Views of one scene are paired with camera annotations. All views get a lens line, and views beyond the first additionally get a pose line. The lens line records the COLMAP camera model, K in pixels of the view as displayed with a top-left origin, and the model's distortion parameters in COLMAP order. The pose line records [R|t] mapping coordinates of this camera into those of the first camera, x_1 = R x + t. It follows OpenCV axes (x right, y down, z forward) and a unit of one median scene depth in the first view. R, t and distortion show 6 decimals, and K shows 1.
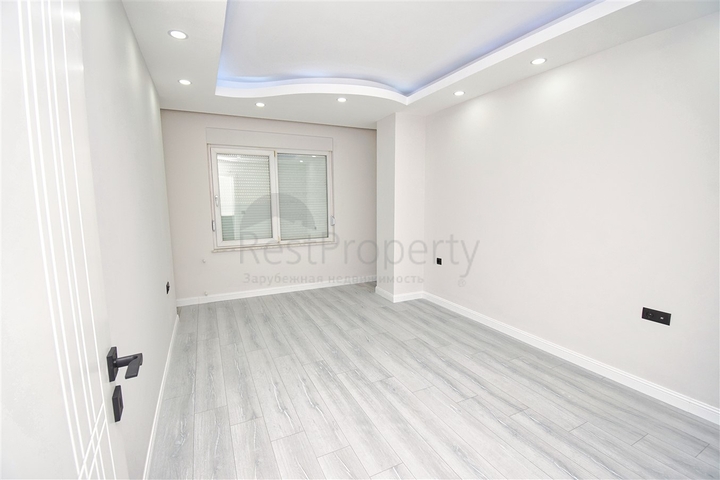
lens RADIAL K [[325.9, 0, 360.0], [0, 325.9, 240.0], [0, 0, 1]] dist [-0.001001, -0.000564]
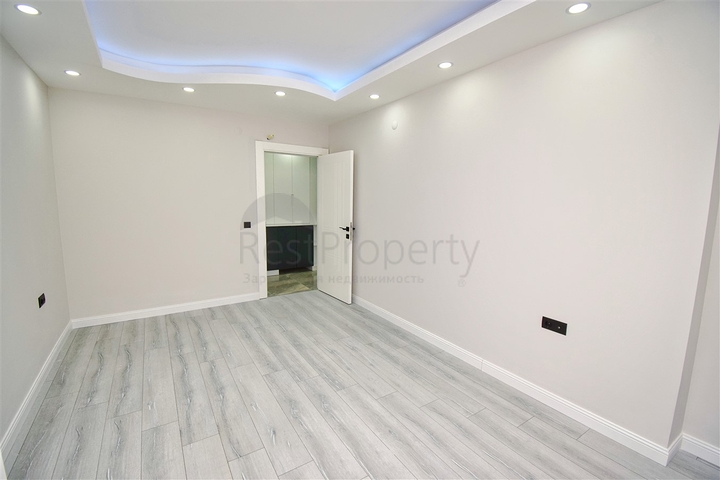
lens RADIAL K [[296.3, 0, 360.0], [0, 296.3, 240.0], [0, 0, 1]] dist [-0.000496, -0.000205]
pose [[-0.990840, 0.013332, -0.134382, -0.080335], [-0.022873, 0.964168, 0.264305, -0.242558], [0.133091, 0.264957, -0.955031, 1.786401]]
